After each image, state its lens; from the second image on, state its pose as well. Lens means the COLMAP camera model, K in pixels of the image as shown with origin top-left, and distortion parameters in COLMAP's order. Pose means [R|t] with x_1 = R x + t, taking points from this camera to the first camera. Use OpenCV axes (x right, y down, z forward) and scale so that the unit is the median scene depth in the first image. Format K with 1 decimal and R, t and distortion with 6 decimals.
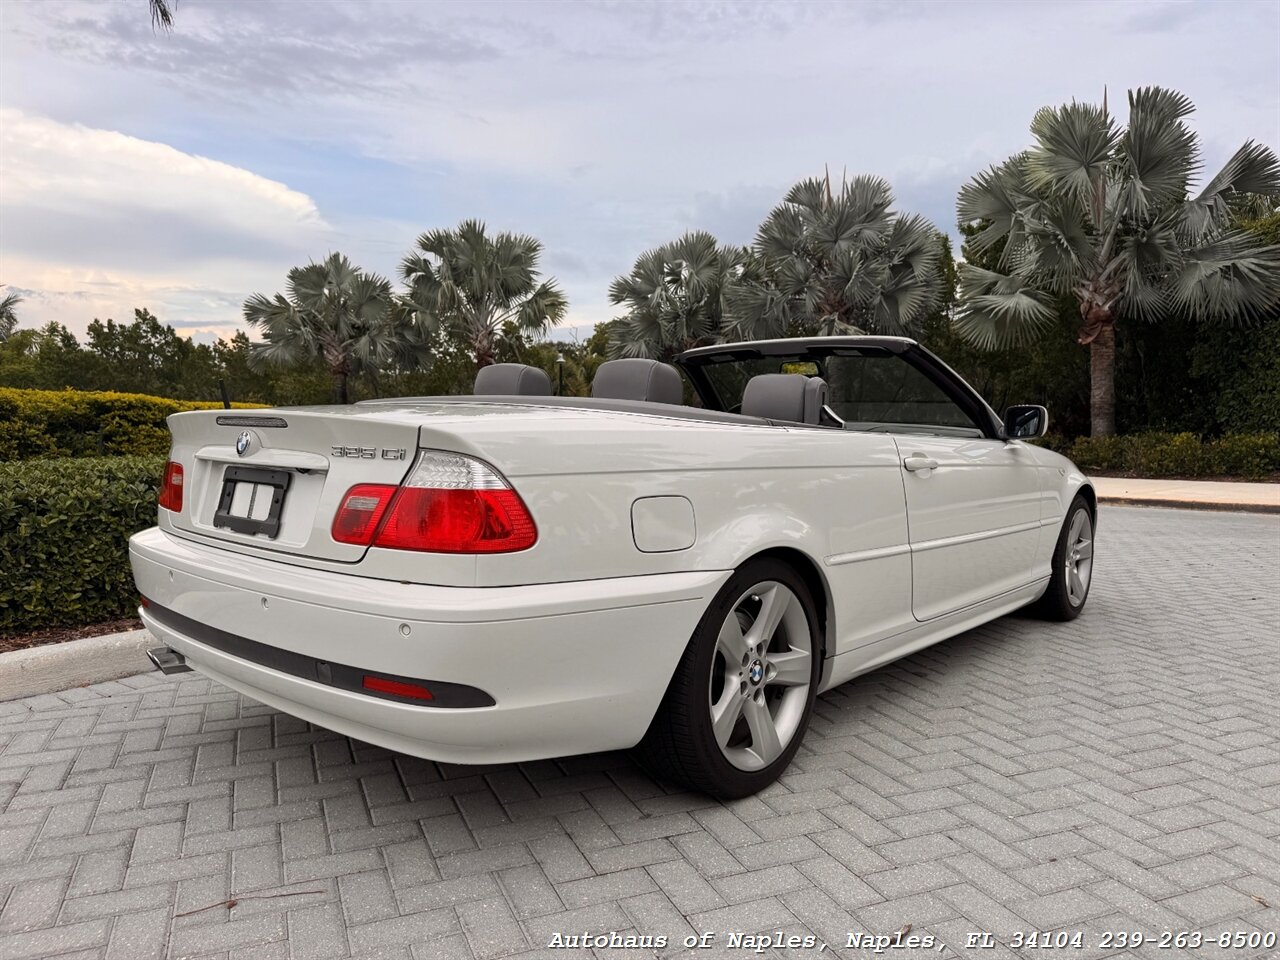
lens RADIAL K [[937.3, 0, 655.8], [0, 937.3, 528.3], [0, 0, 1]] dist [-0.004163, -0.005554]
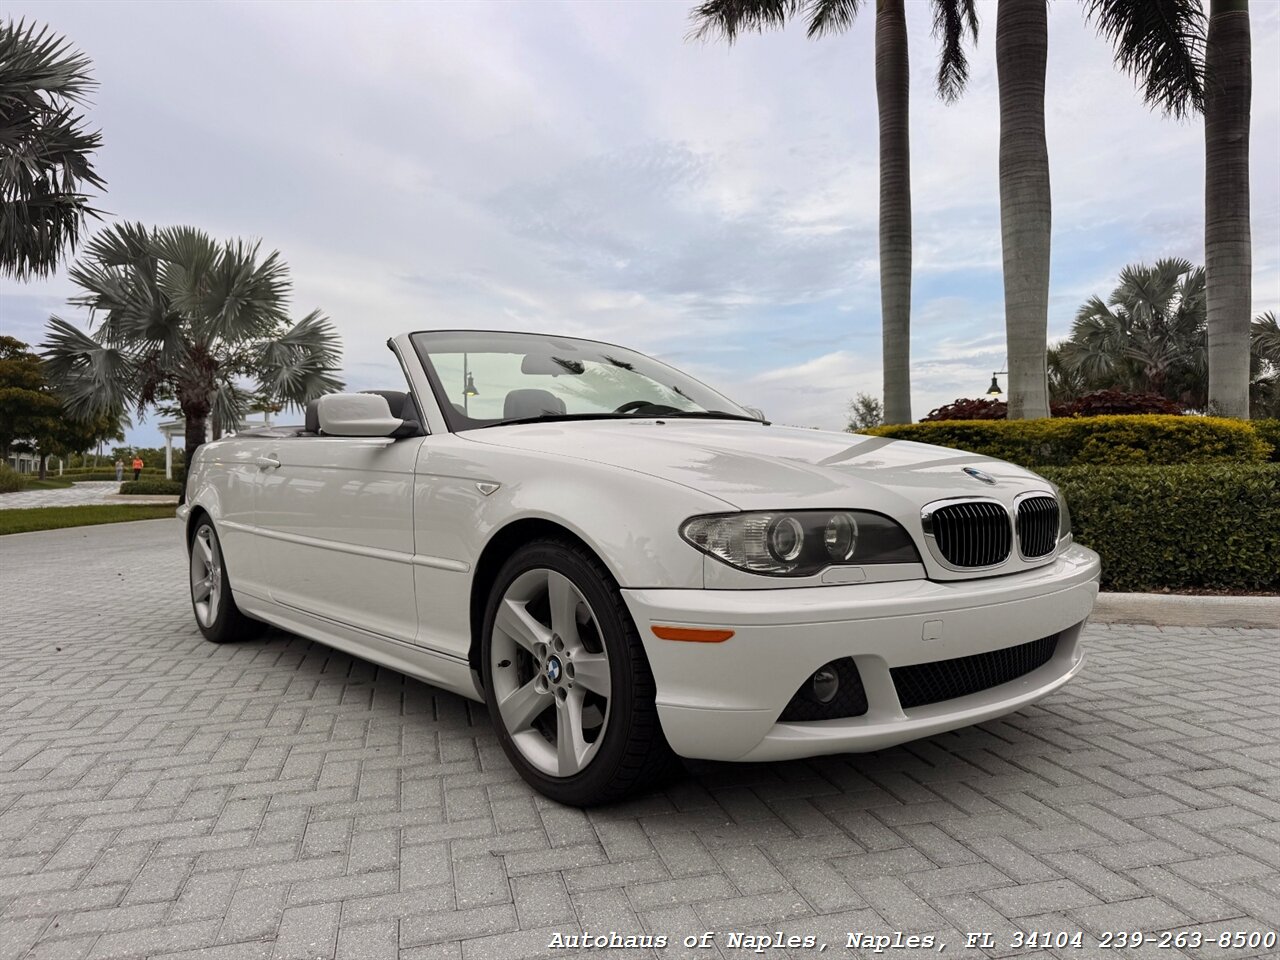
lens RADIAL K [[940.6, 0, 640.0], [0, 940.6, 480.0], [0, 0, 1]] dist [0.044197, -0.077374]
pose [[-0.223975, 0.006305, -0.974574, 0.331023], [-0.091974, 0.995379, 0.027577, -0.030641], [0.970245, 0.095812, -0.222360, 0.417708]]
